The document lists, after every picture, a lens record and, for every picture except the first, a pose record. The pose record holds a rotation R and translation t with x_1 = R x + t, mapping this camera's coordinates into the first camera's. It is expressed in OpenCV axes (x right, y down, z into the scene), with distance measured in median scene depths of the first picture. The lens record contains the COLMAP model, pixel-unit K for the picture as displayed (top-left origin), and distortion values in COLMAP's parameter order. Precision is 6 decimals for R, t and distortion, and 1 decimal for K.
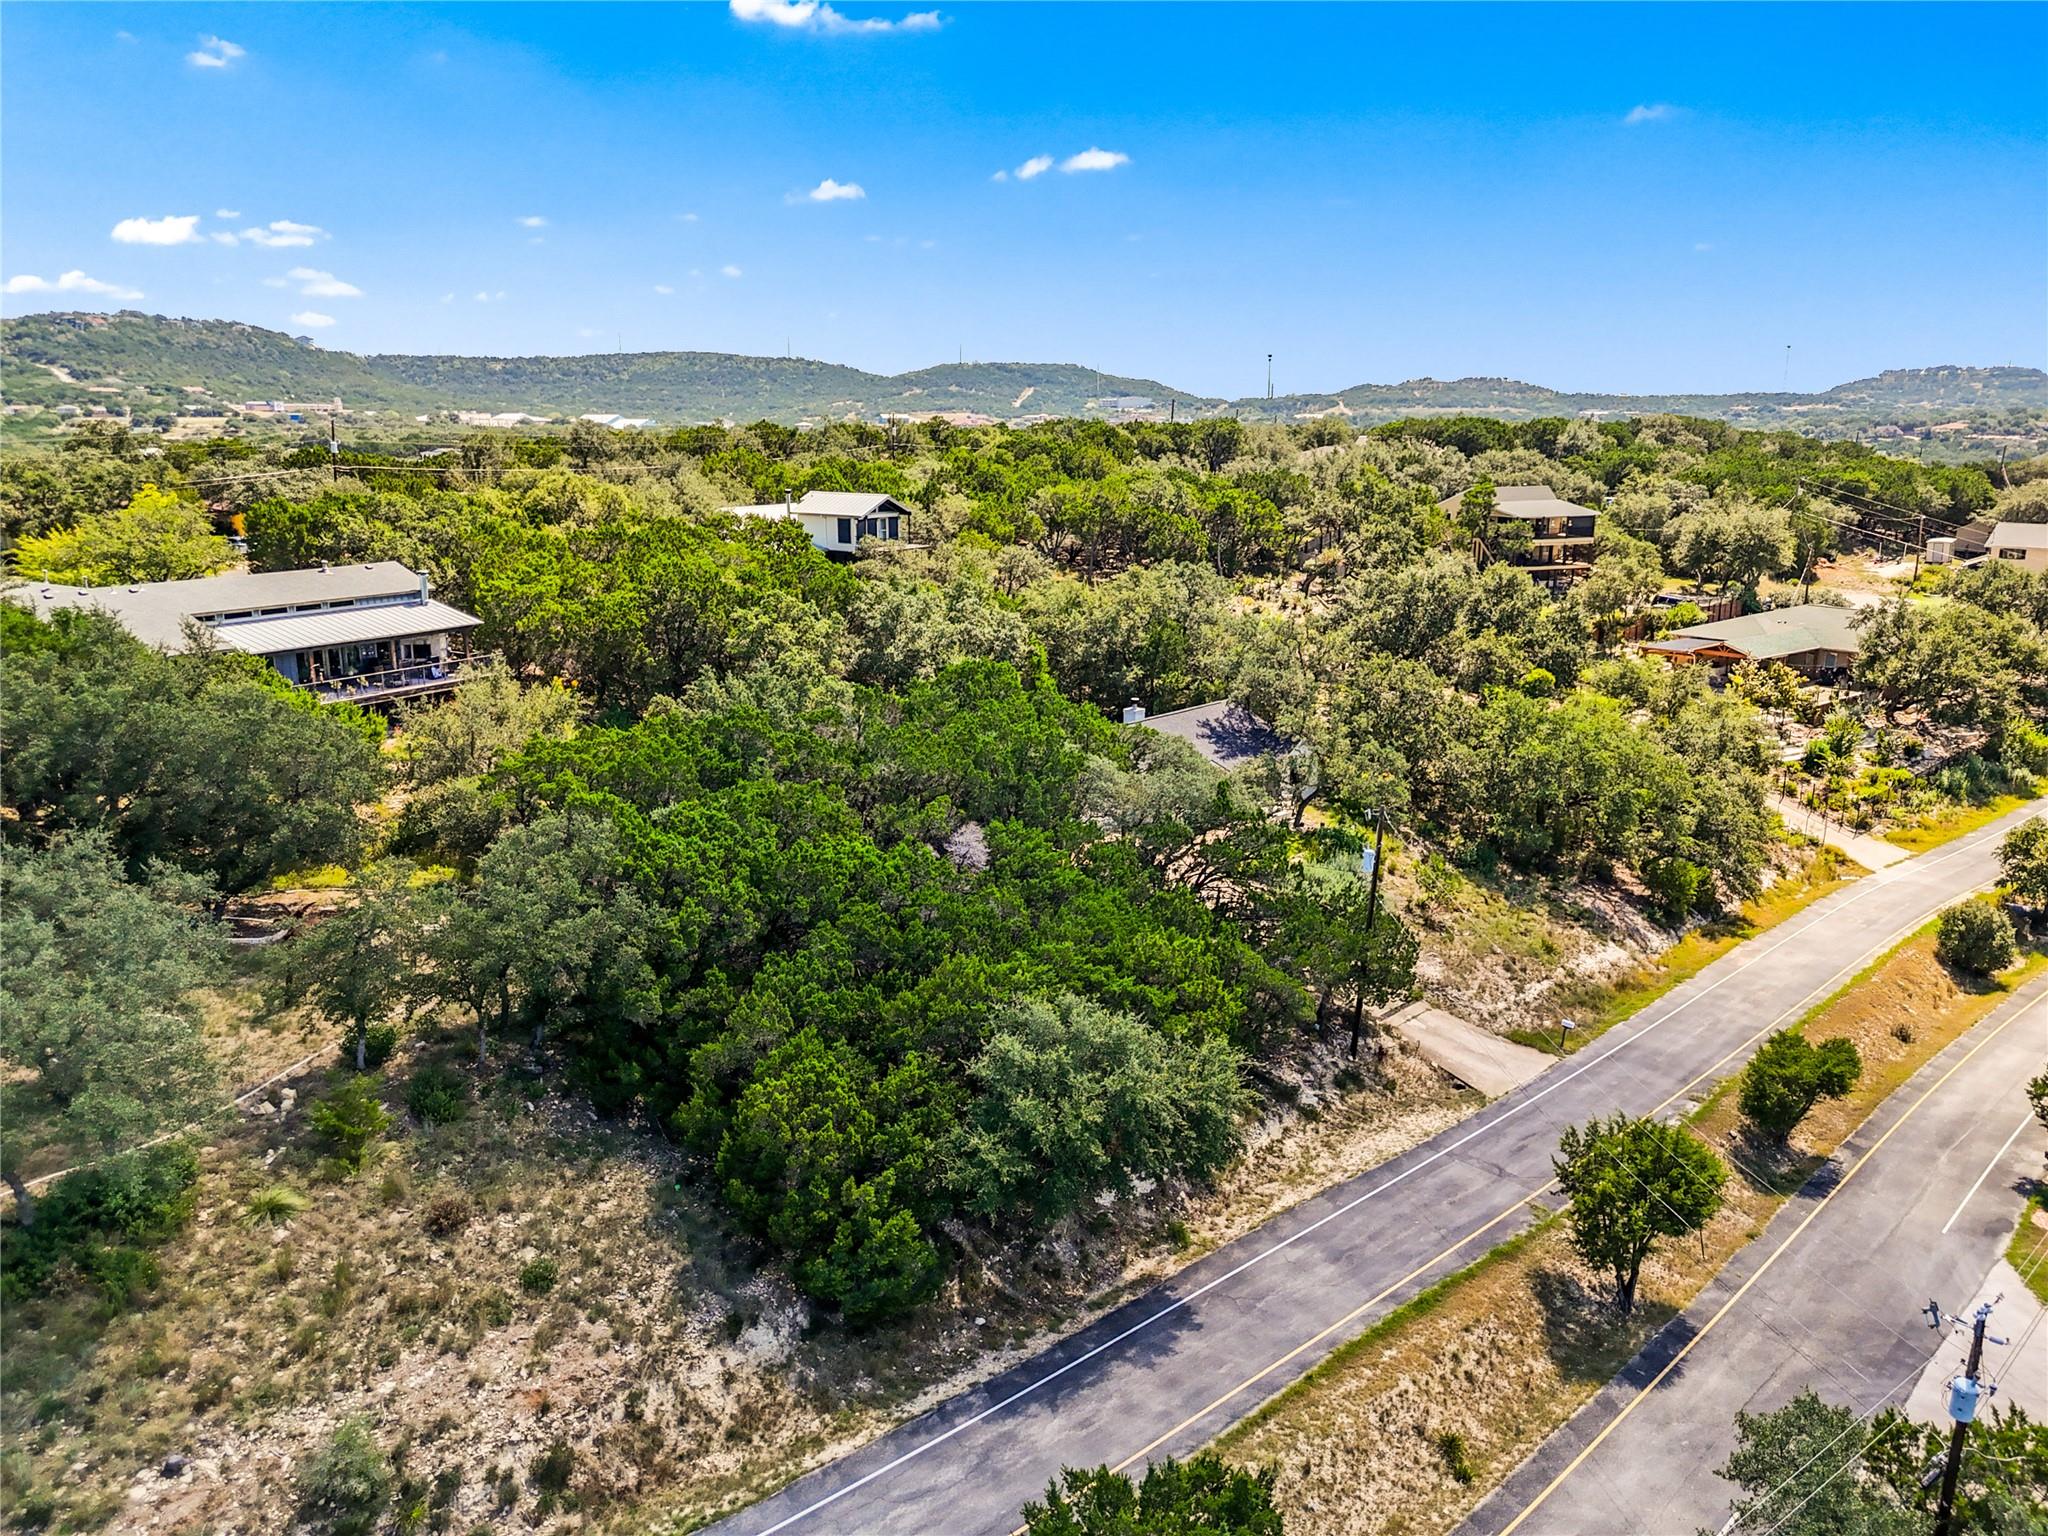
lens RADIAL K [[1508.6, 0, 1024.9], [0, 1508.6, 765.0], [0, 0, 1]] dist [0.052368, -0.037968]
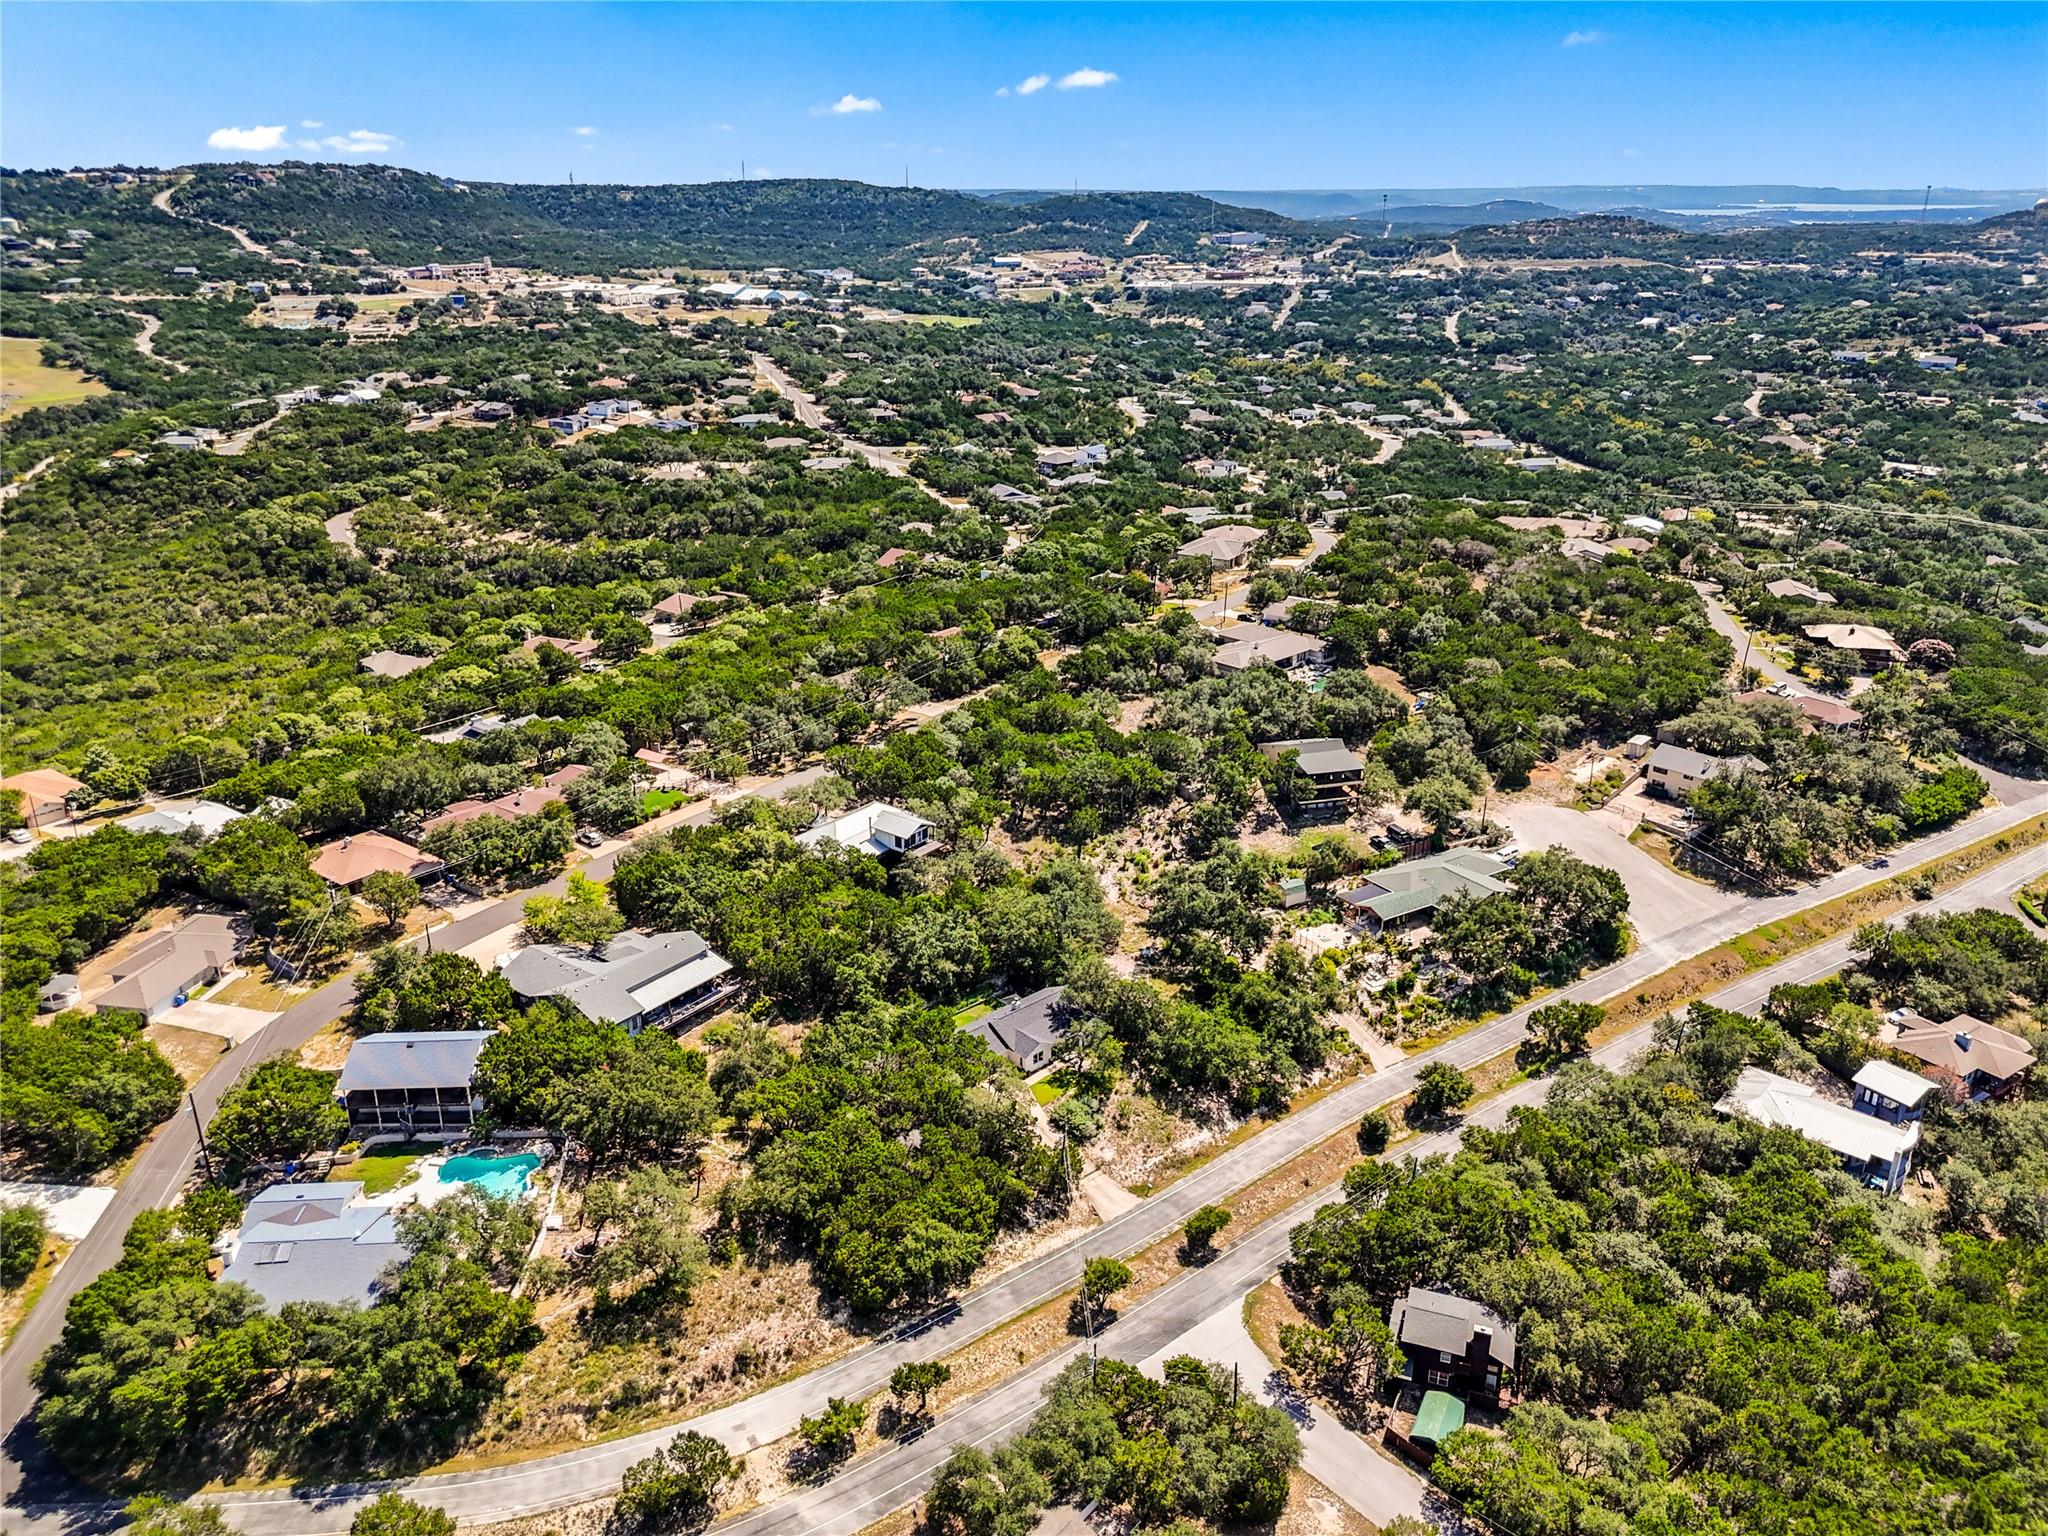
lens RADIAL K [[1508.6, 0, 1024.9], [0, 1508.6, 765.0], [0, 0, 1]] dist [0.052368, -0.037968]
pose [[0.996747, 0.031298, -0.074275, 0.344985], [-0.020664, 0.989957, 0.139849, -0.999712], [0.077906, -0.137859, 0.987383, -1.647301]]
